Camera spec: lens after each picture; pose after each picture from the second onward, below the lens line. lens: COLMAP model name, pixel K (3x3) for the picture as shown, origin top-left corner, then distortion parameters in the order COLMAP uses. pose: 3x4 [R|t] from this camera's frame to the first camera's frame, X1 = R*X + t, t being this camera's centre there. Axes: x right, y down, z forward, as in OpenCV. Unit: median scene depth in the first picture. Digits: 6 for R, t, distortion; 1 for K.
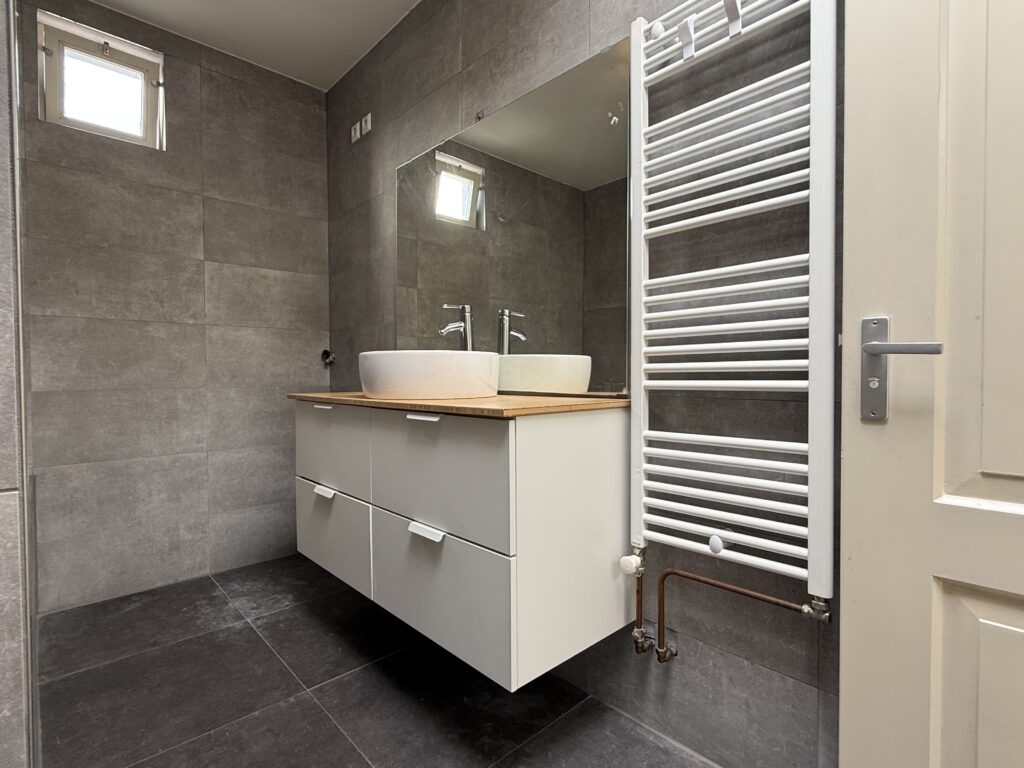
lens RADIAL K [[505.7, 0, 513.5], [0, 505.7, 385.3], [0, 0, 1]] dist [-0.002860, -0.000477]
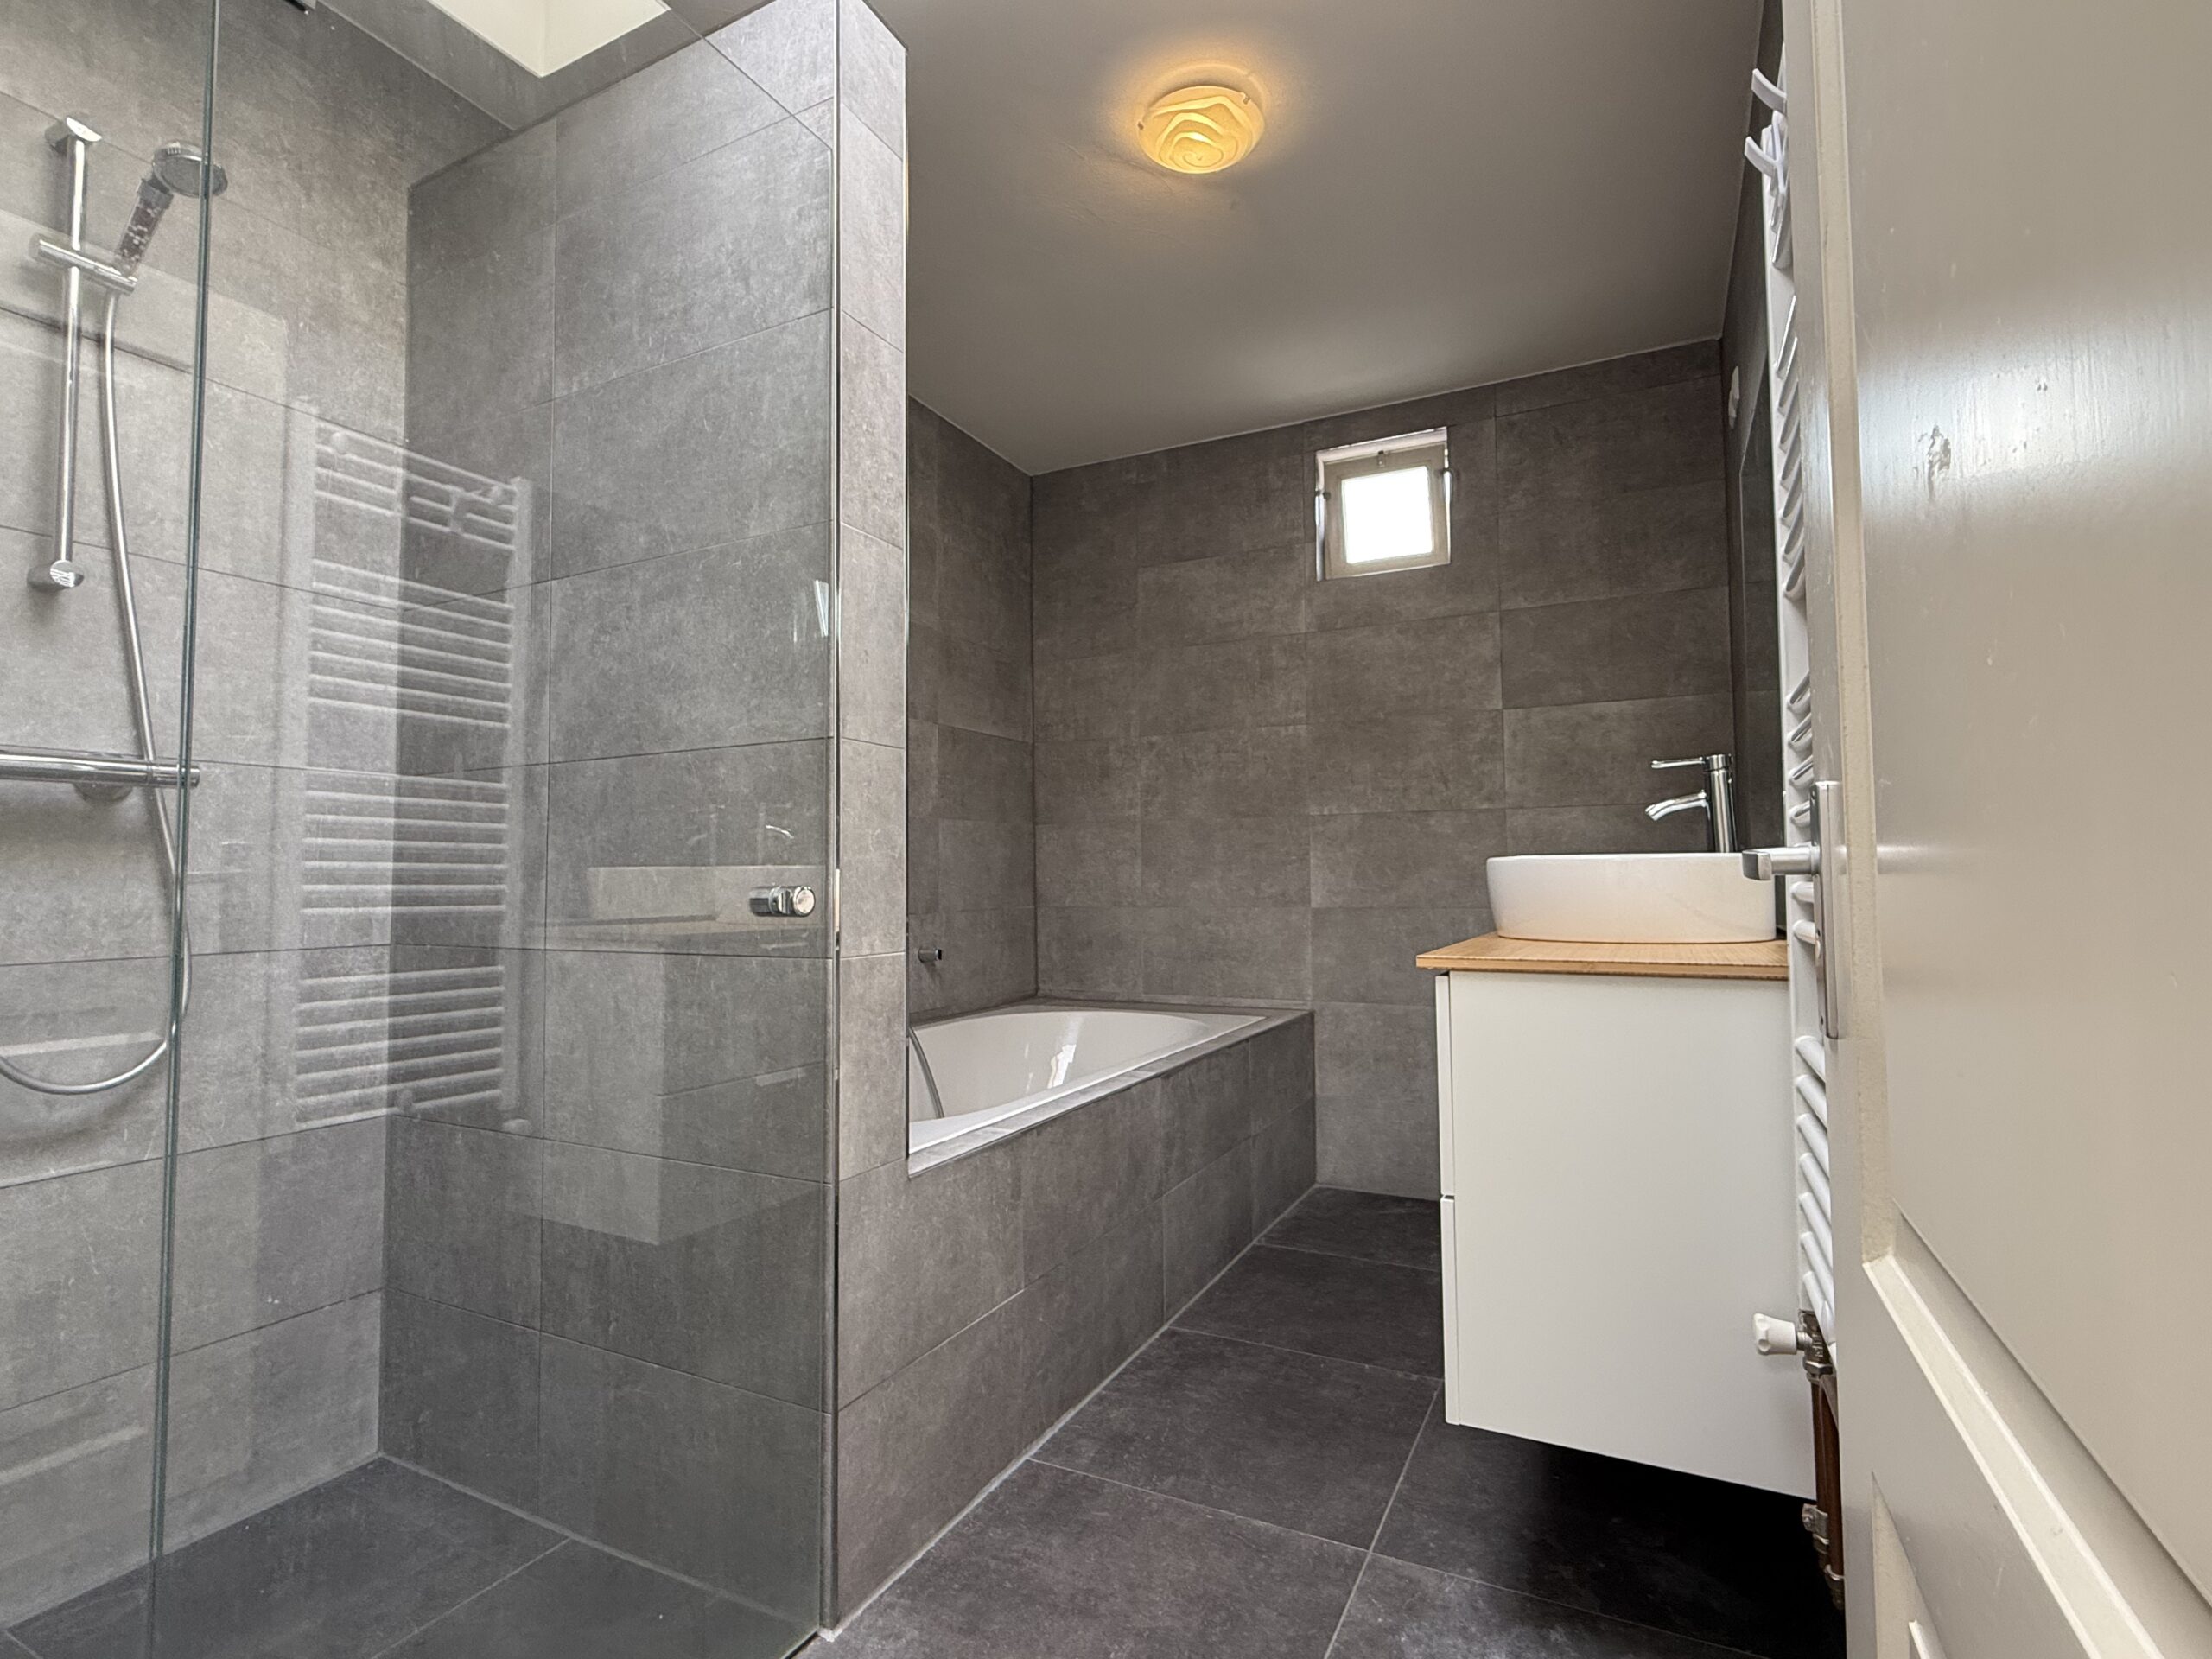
lens RADIAL K [[1092.3, 0, 1107.4], [0, 1092.3, 828.6], [0, 0, 1]] dist [-0.002860, -0.000477]
pose [[0.337556, -0.042609, -0.940340, 0.553723], [-0.014874, 0.998609, -0.050588, -0.019381], [0.941188, 0.031063, 0.336453, 0.067947]]
